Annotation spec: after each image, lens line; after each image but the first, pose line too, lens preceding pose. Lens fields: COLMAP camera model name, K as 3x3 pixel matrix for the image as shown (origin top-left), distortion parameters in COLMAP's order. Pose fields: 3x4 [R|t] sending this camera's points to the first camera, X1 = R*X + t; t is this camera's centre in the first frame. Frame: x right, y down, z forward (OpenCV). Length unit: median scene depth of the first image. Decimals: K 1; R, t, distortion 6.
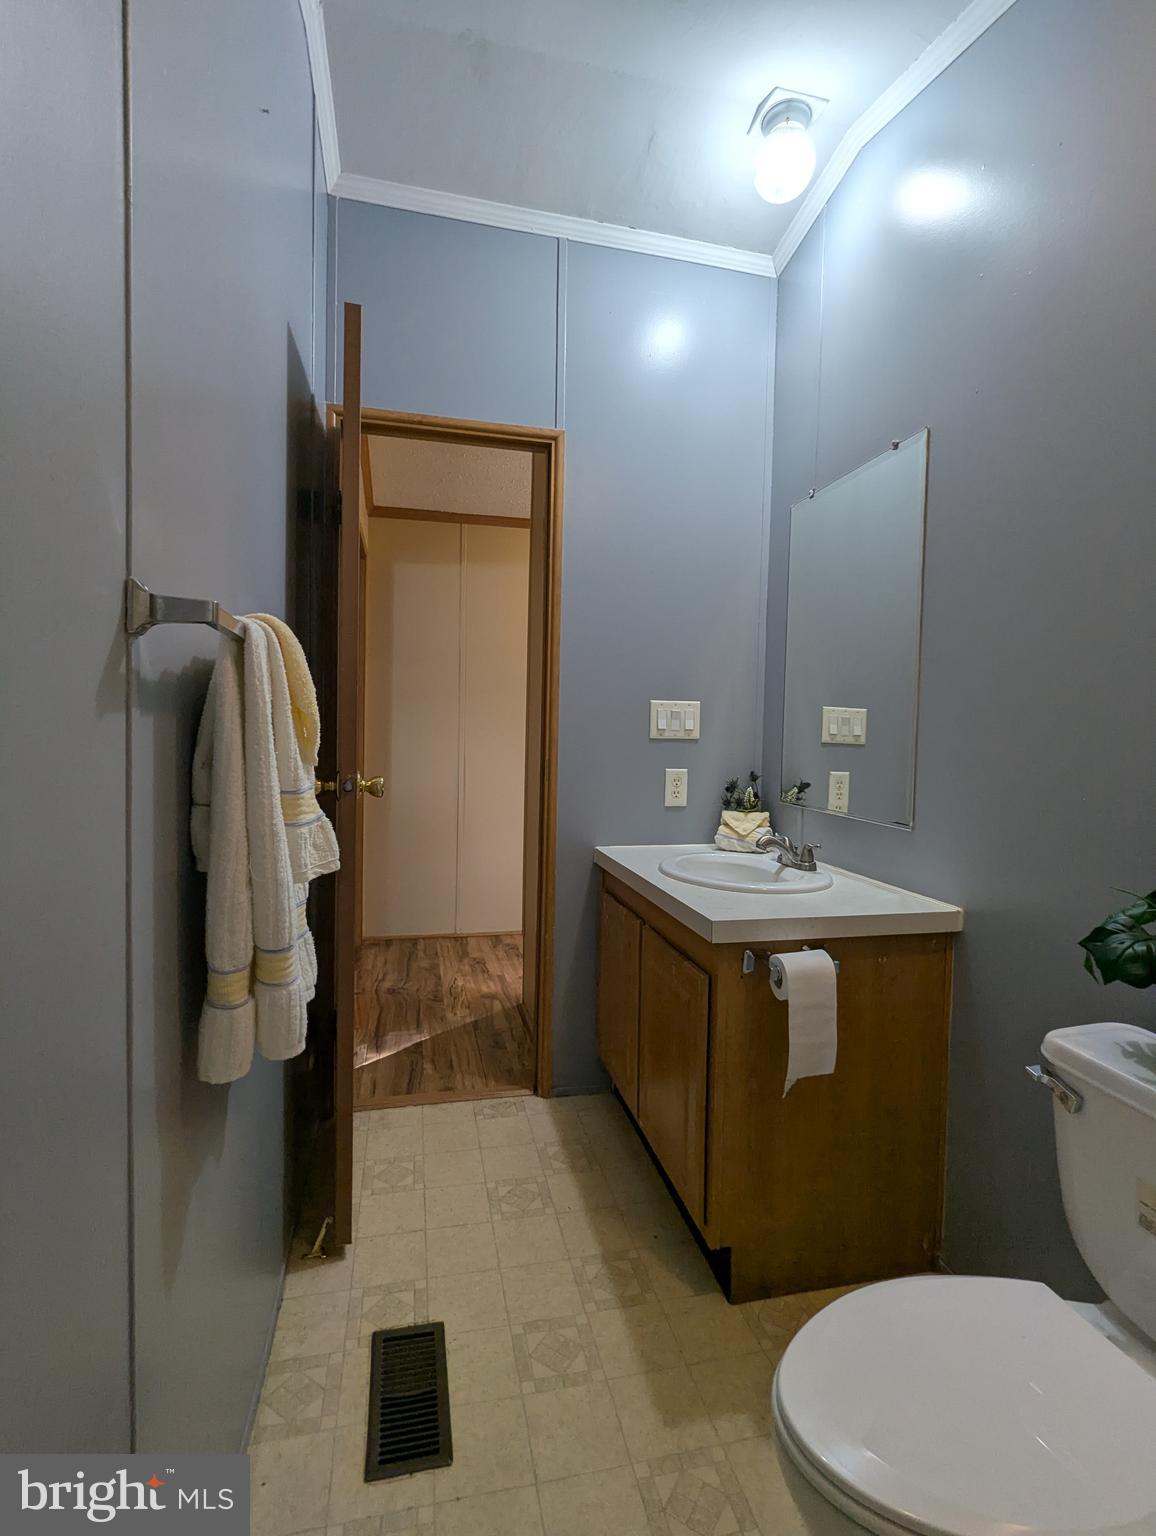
lens RADIAL K [[727.8, 0, 581.8], [0, 727.8, 764.3], [0, 0, 1]] dist [-0.002540, -0.000188]
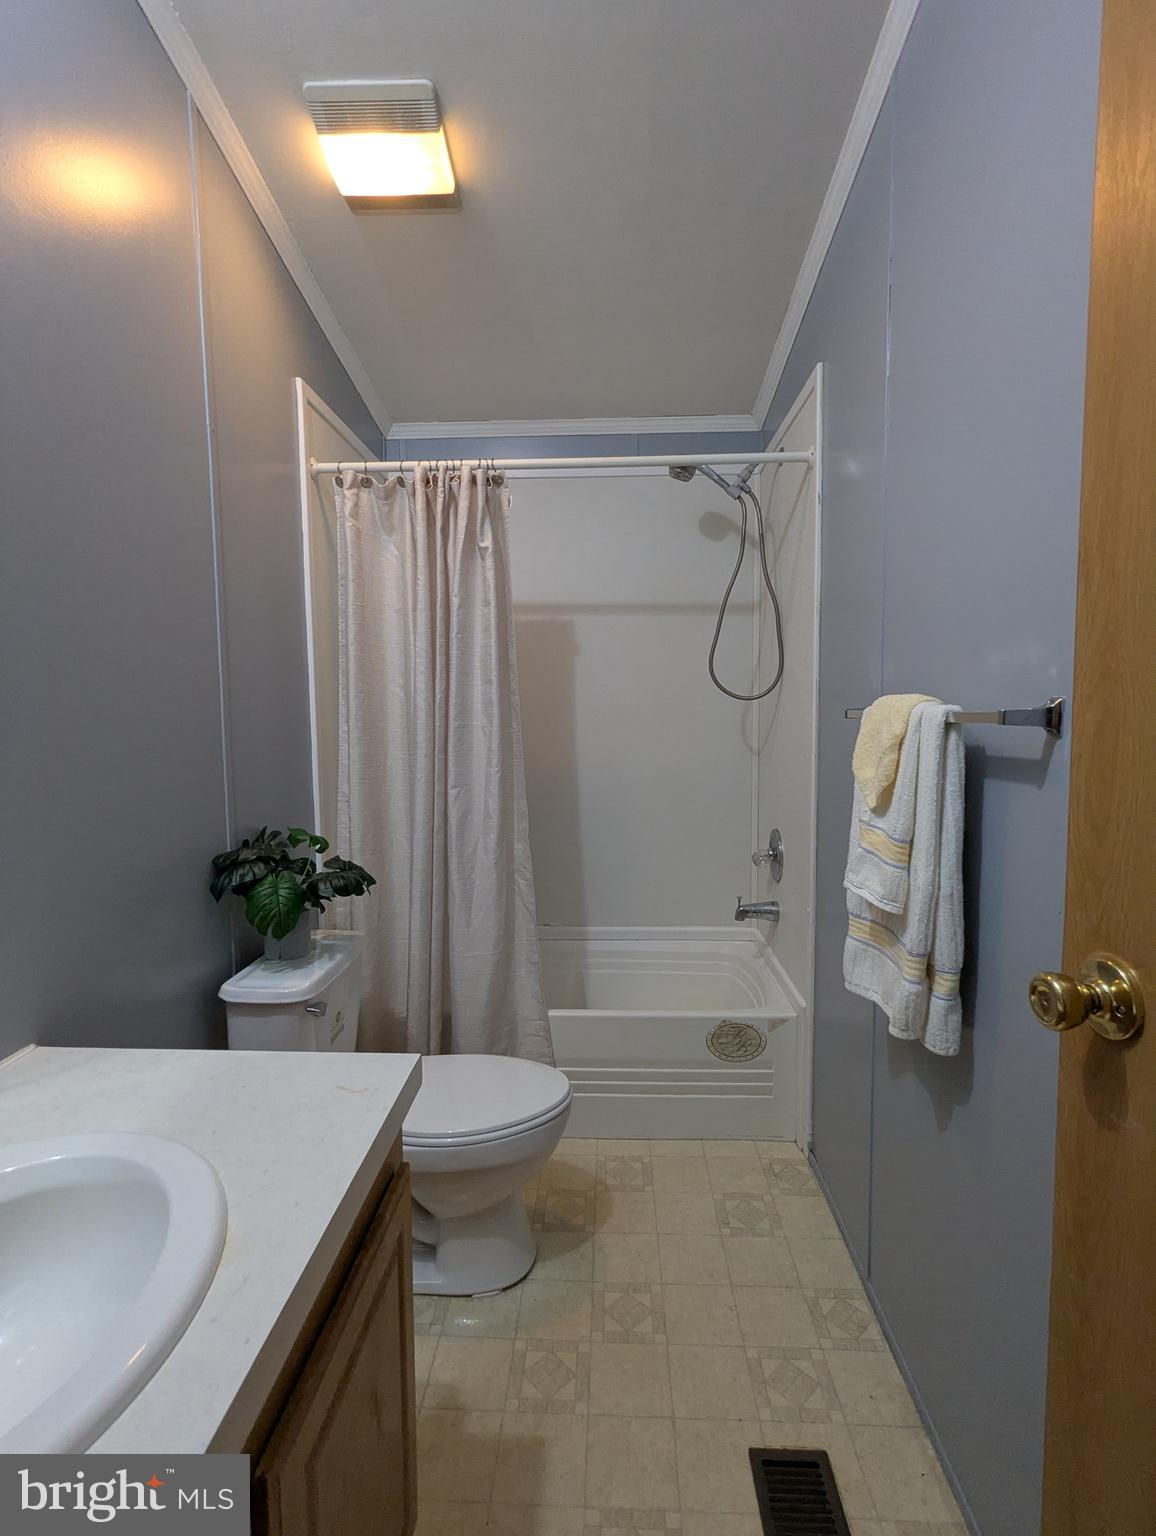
lens RADIAL K [[727.8, 0, 581.8], [0, 727.8, 764.3], [0, 0, 1]] dist [-0.002540, -0.000188]
pose [[-0.962474, -0.030866, 0.269611, -0.160125], [0.002082, 0.992641, 0.121075, -0.151791], [-0.271365, 0.117093, -0.955327, 1.606297]]
